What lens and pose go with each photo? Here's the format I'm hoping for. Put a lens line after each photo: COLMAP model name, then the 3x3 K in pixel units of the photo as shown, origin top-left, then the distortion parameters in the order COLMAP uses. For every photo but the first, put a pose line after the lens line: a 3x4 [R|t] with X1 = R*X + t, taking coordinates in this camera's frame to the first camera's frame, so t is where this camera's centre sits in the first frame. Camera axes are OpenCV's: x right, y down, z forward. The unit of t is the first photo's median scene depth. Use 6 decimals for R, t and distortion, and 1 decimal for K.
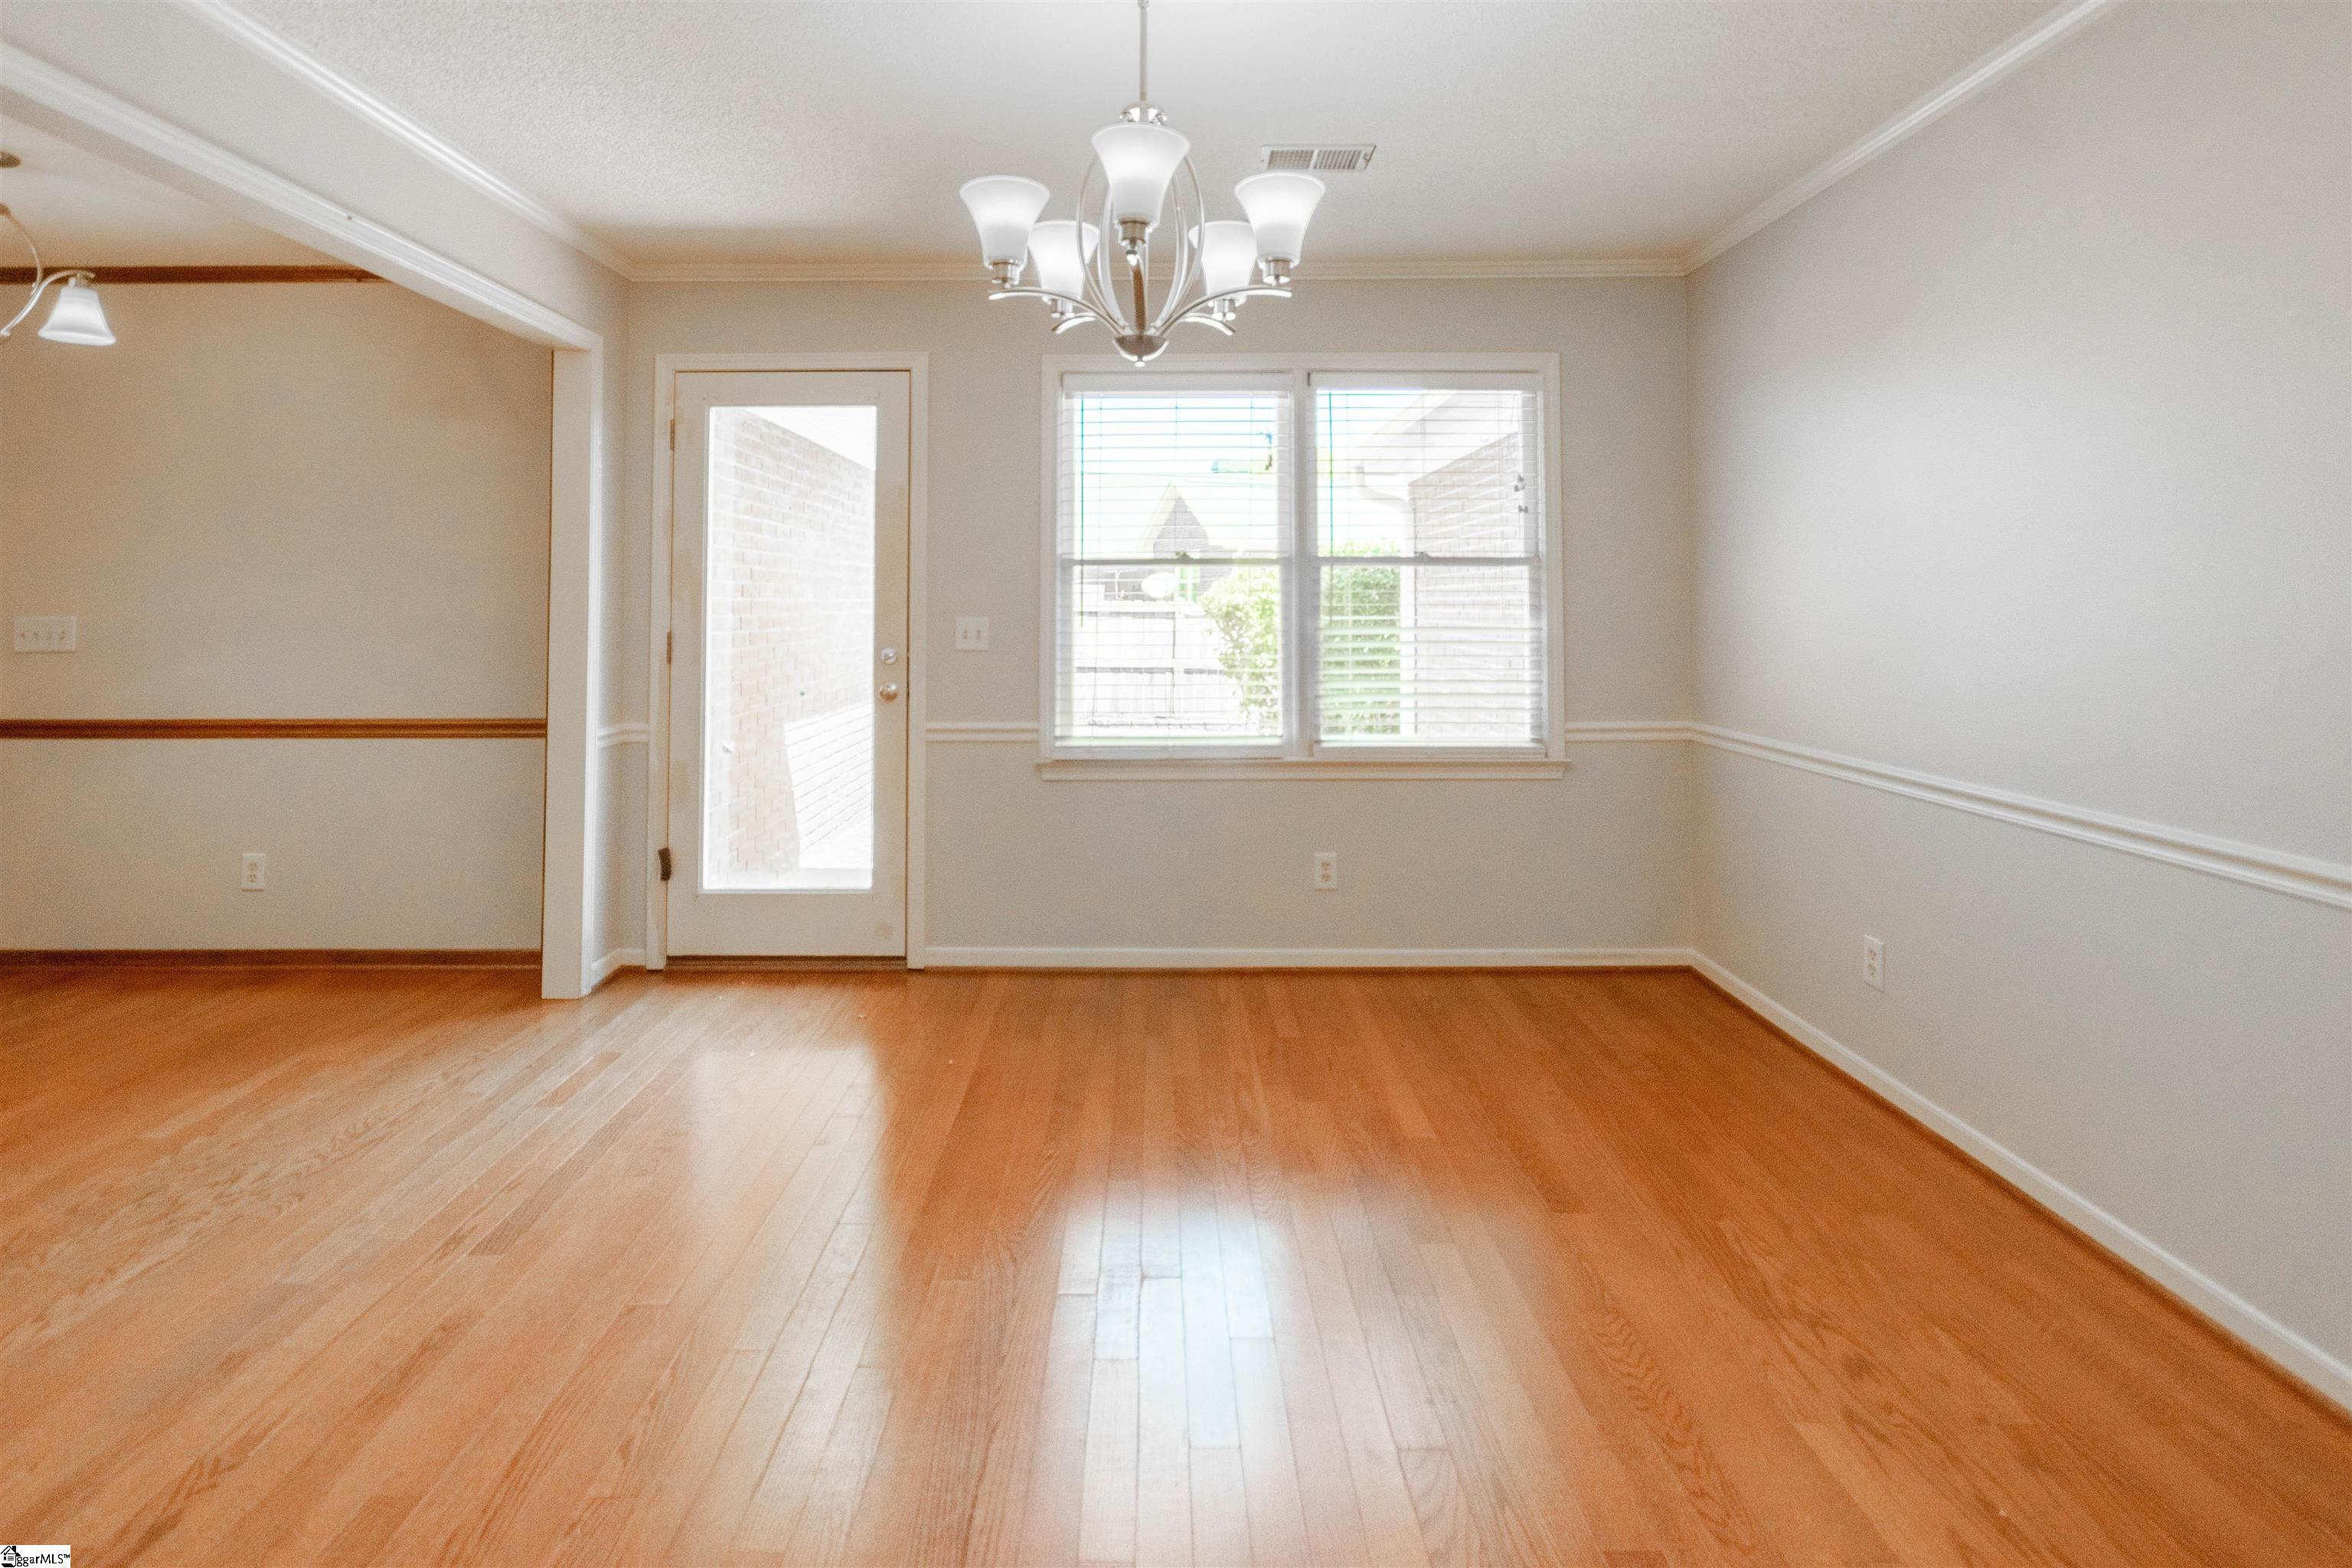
lens RADIAL K [[1107.3, 0, 1171.3], [0, 1107.3, 574.2], [0, 0, 1]] dist [-0.000529, -0.000228]
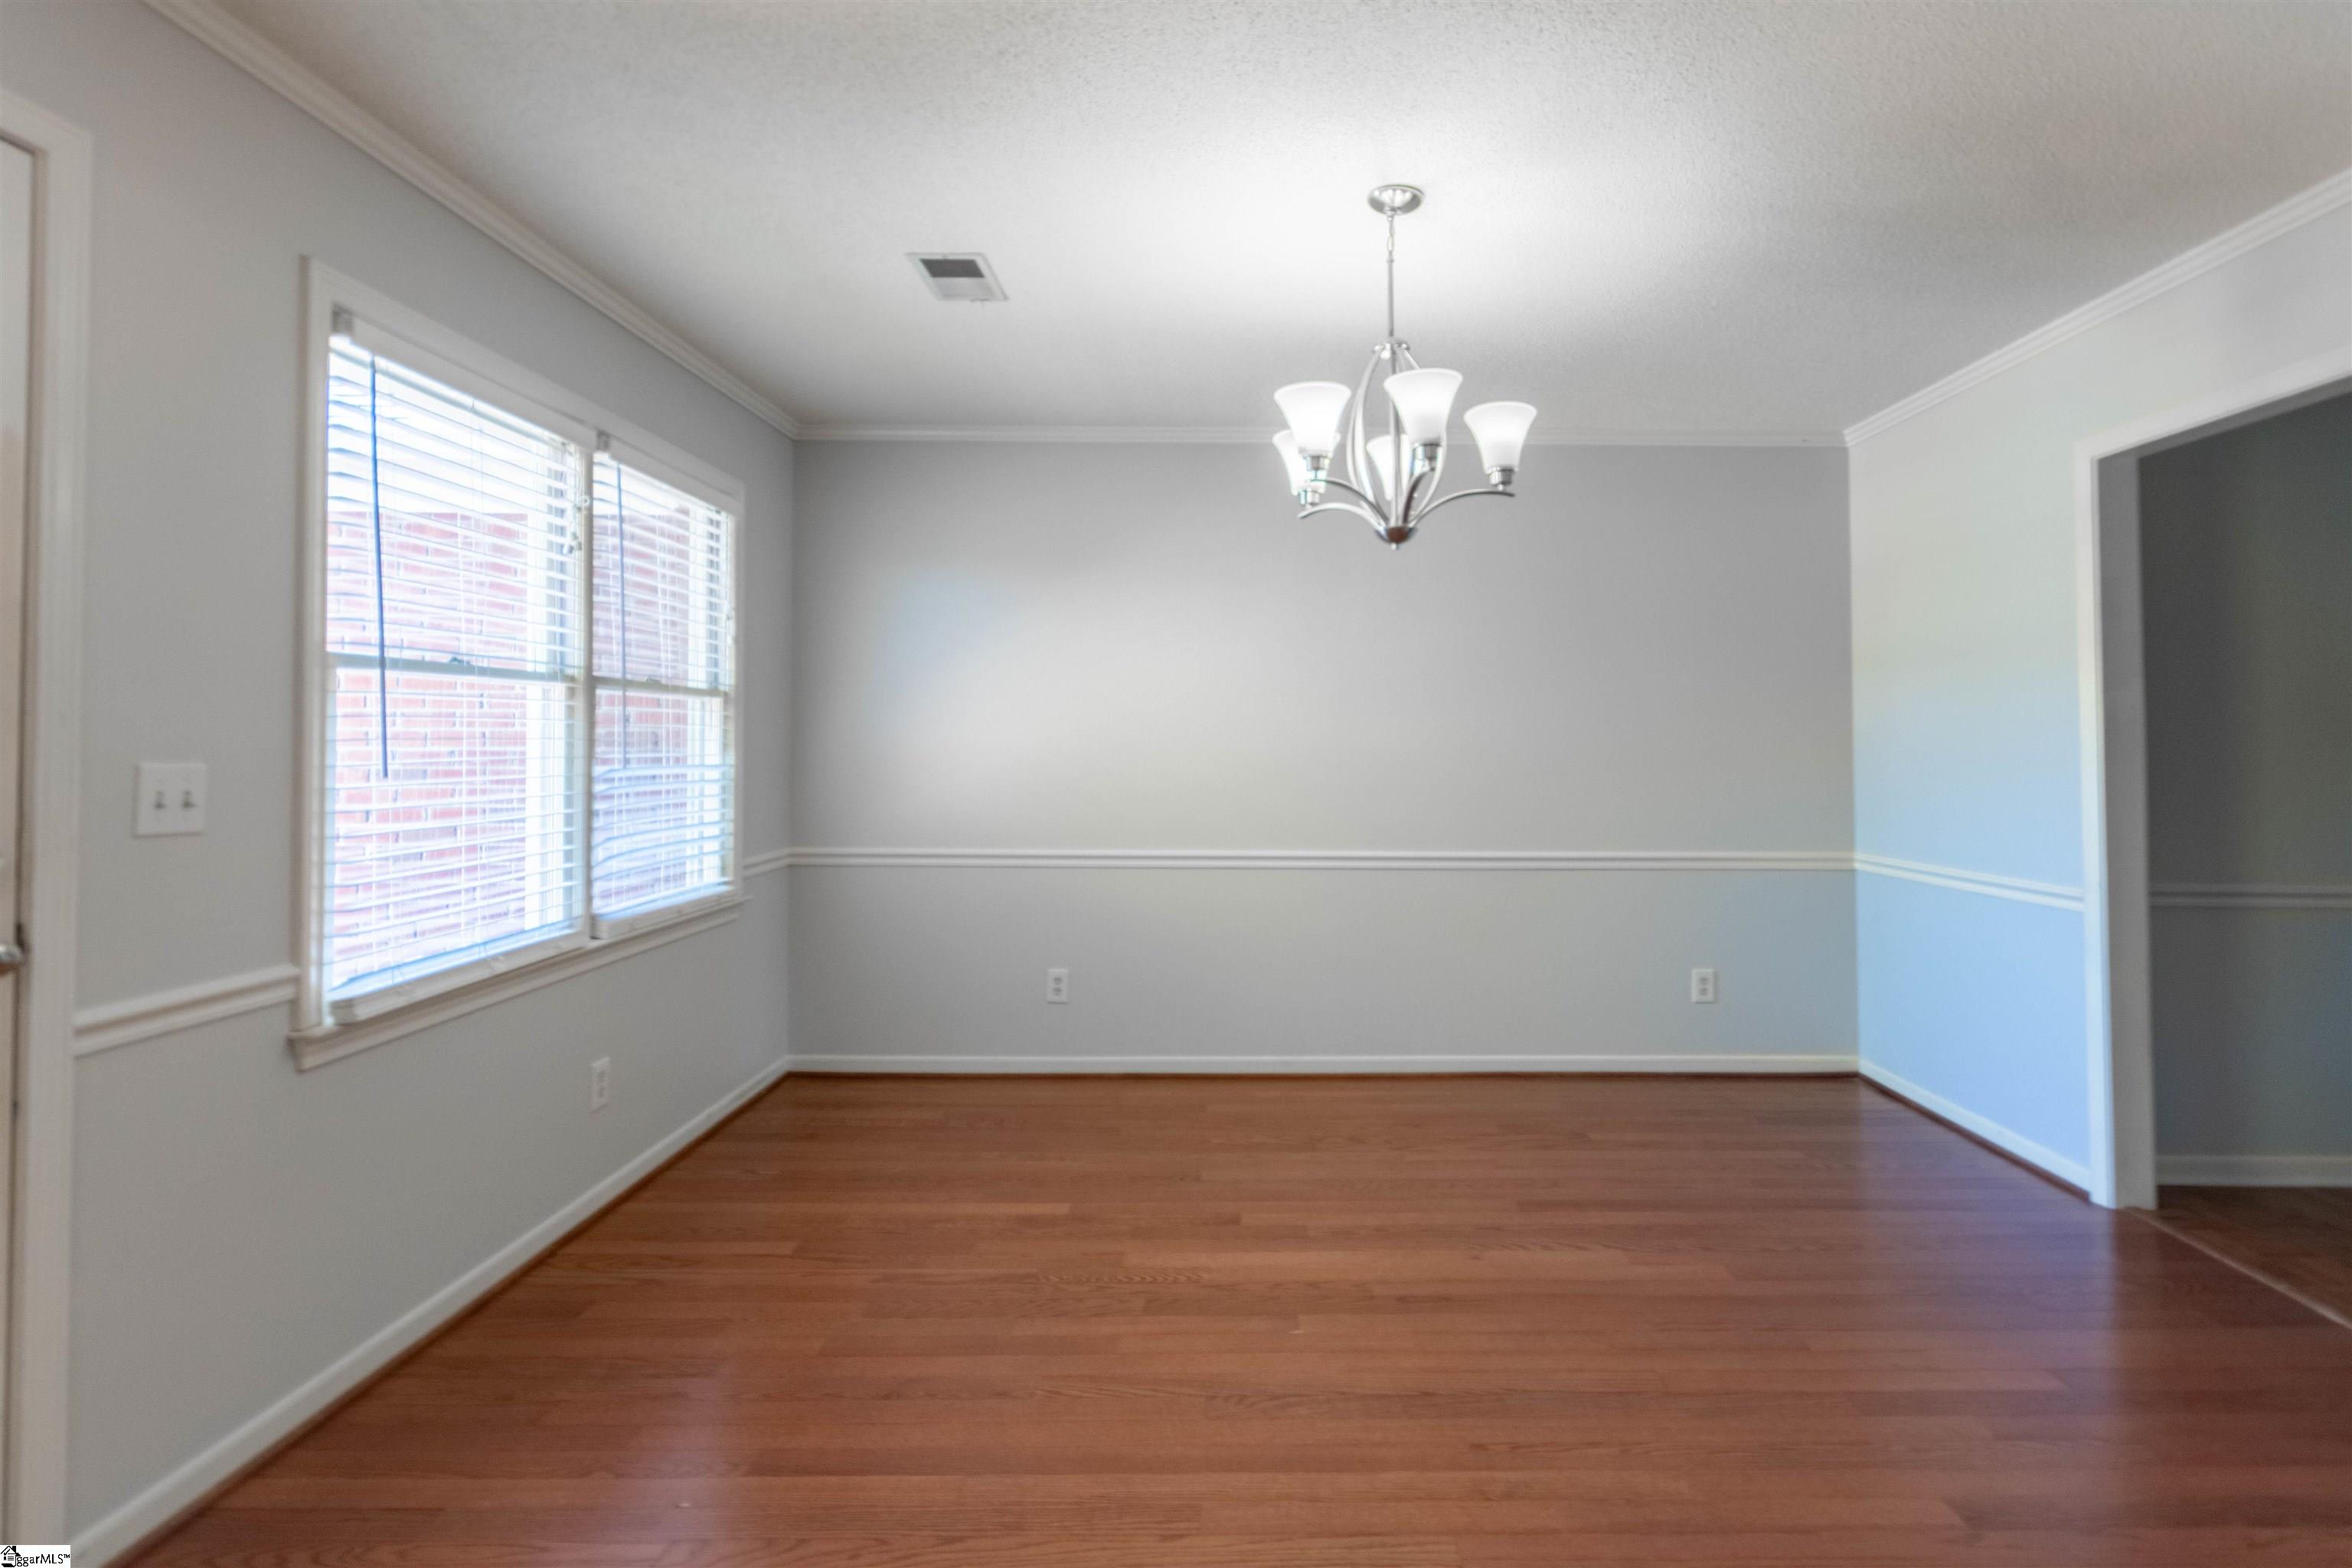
lens RADIAL K [[1108.2, 0, 1180.1], [0, 1108.2, 723.6], [0, 0, 1]] dist [0.000835, 0.000045]
pose [[0.047556, 0.022000, 0.998626, -0.616556], [-0.036855, 0.999115, -0.020256, 0.017515], [-0.998188, -0.035841, 0.048325, 0.566316]]
